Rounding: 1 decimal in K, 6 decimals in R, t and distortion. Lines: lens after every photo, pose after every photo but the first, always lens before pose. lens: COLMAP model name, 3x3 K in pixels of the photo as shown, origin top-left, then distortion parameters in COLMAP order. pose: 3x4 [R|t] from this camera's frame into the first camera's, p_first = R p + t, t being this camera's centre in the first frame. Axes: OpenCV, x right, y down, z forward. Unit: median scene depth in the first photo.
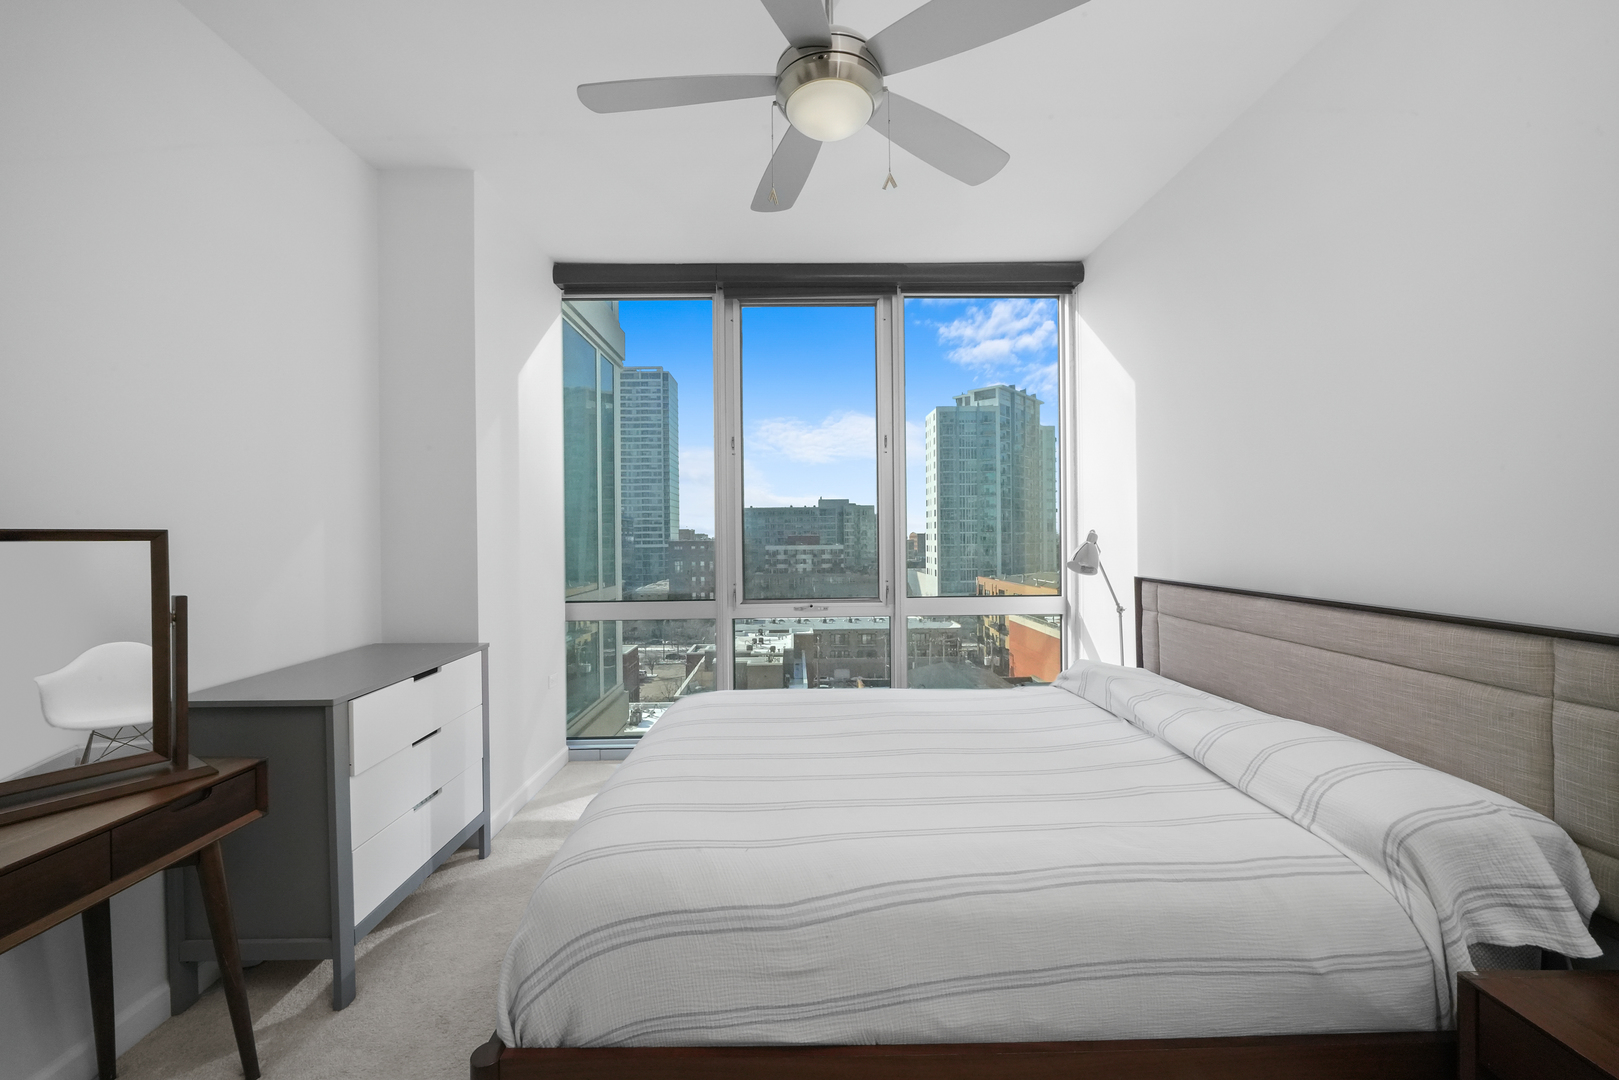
lens RADIAL K [[630.5, 0, 809.5], [0, 630.5, 540.0], [0, 0, 1]] dist [-0.004466, 0.000113]
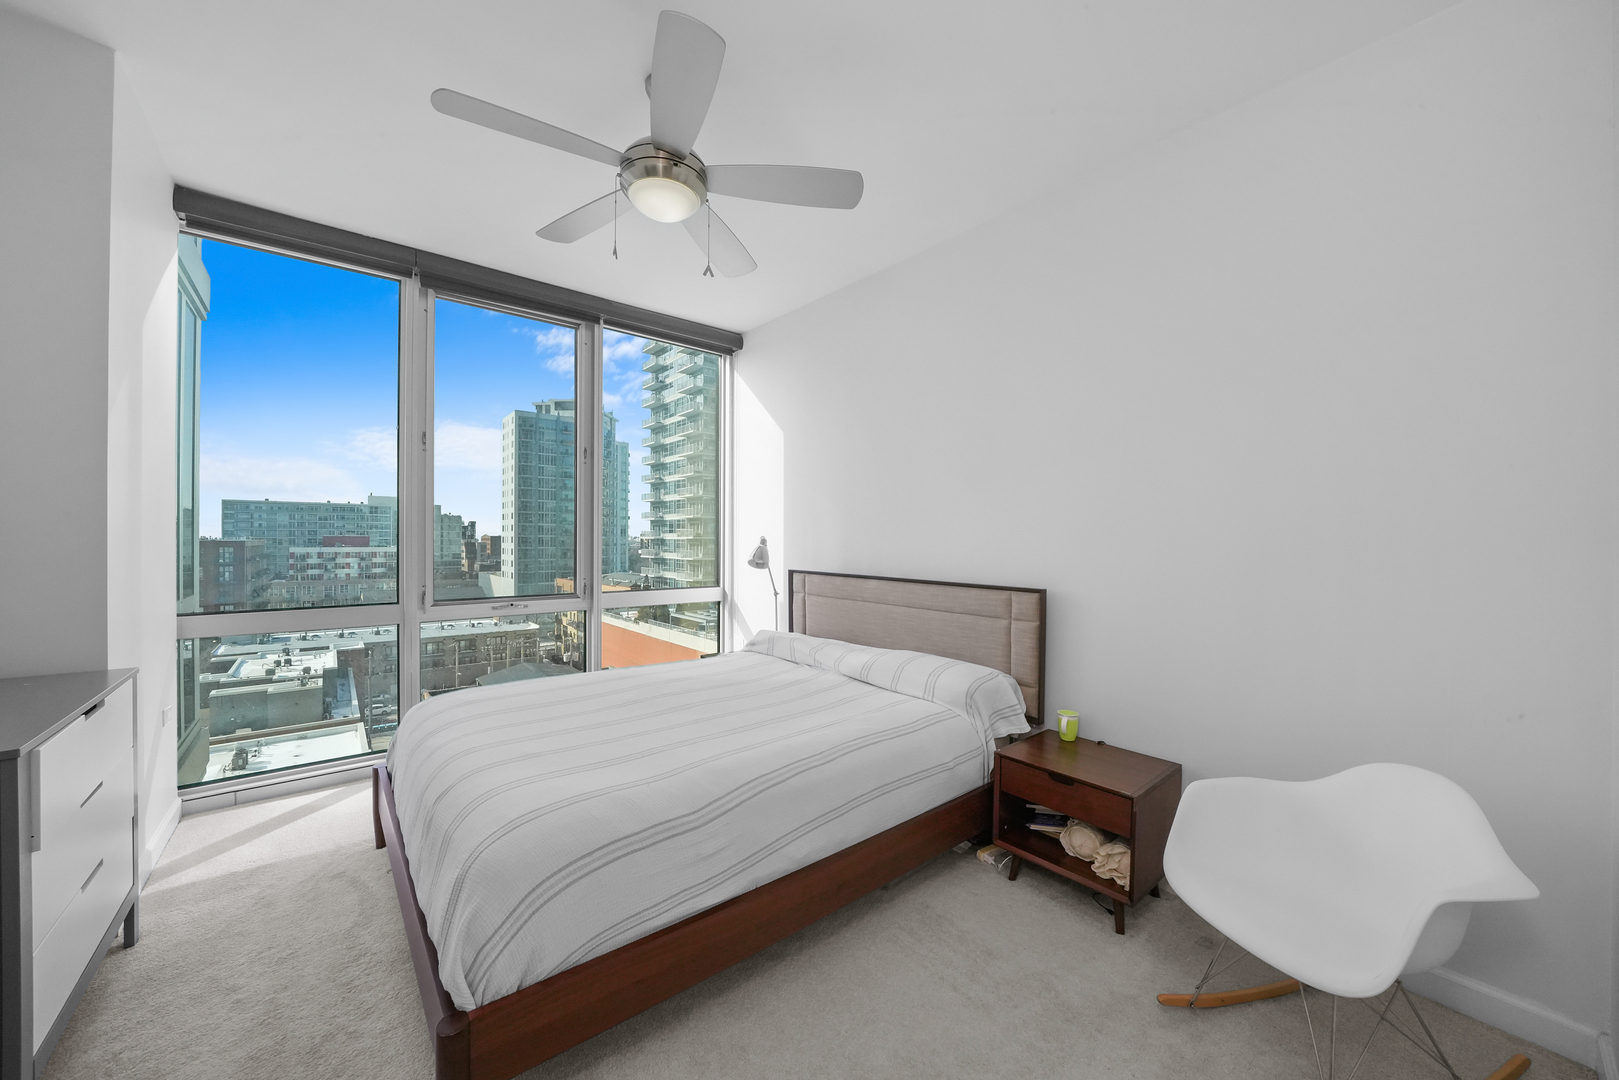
lens RADIAL K [[577.0, 0, 799.3], [0, 577.0, 543.9], [0, 0, 1]] dist [-0.018484, -0.000026]
pose [[0.788214, 0.010089, 0.615318, -0.206079], [-0.010229, 0.999942, -0.003292, 0.003398], [-0.615316, -0.003699, 0.788272, -0.033283]]
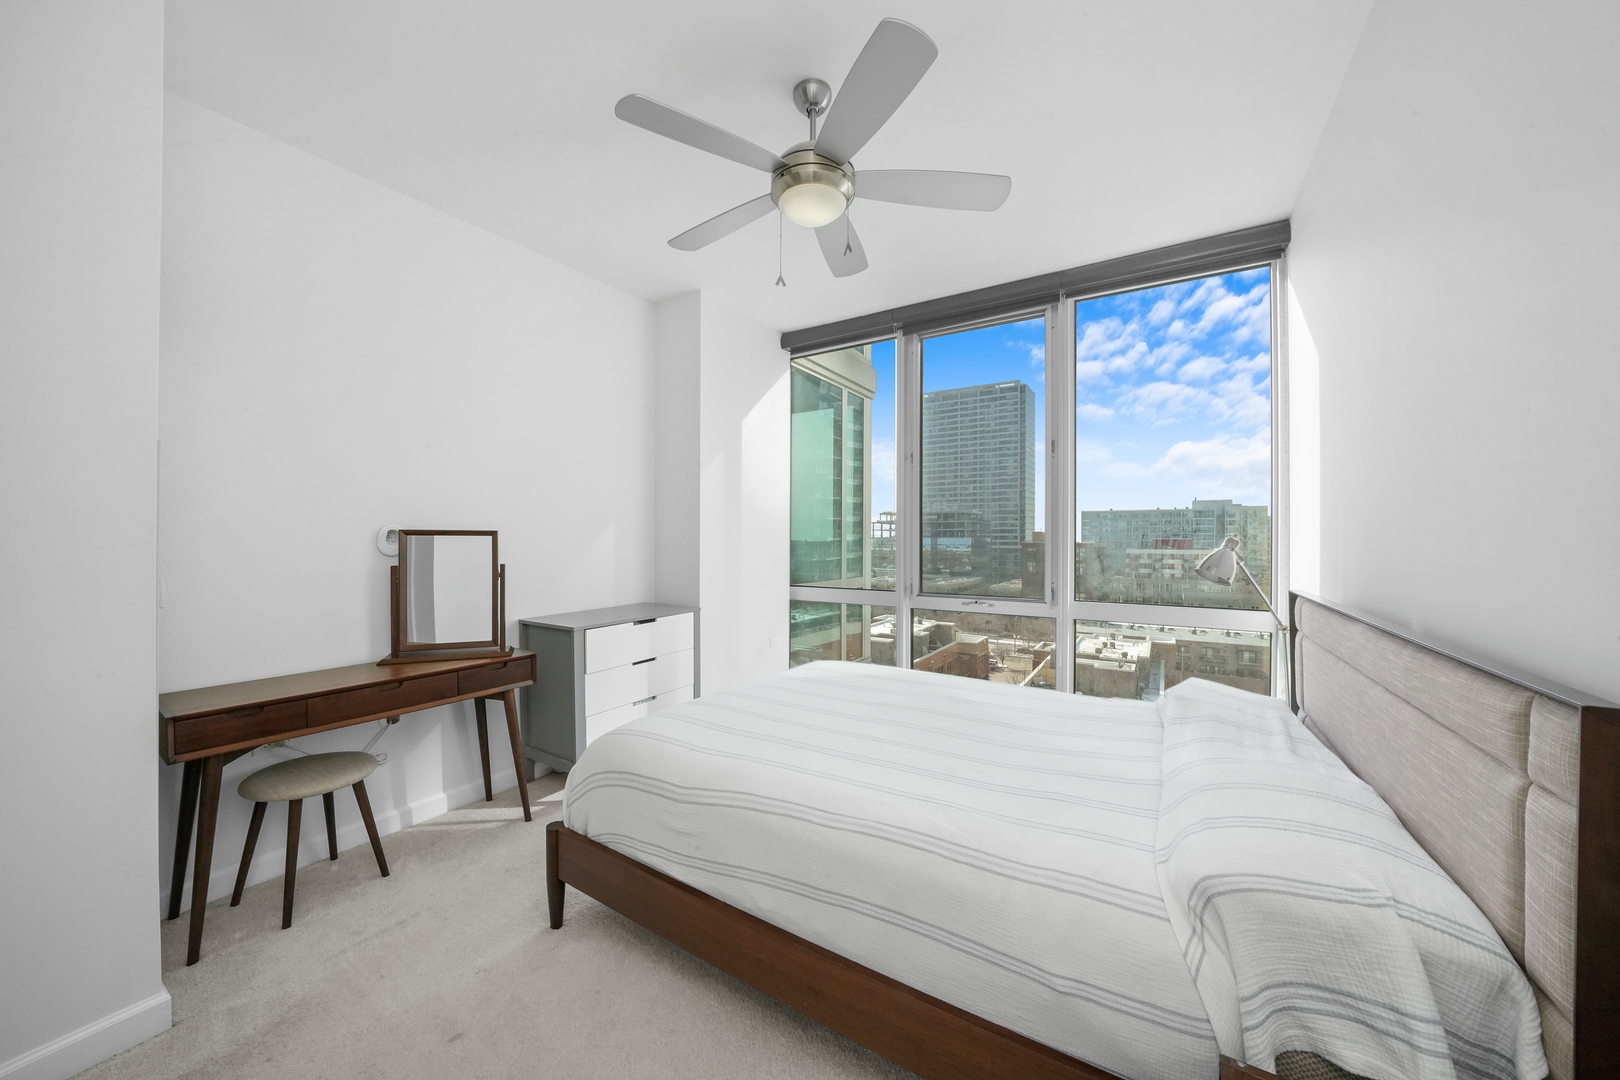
lens RADIAL K [[568.1, 0, 810.0], [0, 568.1, 540.0], [0, 0, 1]] dist [-0.018417, -0.000035]
pose [[0.835316, 0.013581, -0.549603, 0.303170], [-0.014557, 0.999891, 0.002584, -0.001614], [0.549578, 0.005842, 0.835422, 0.018486]]
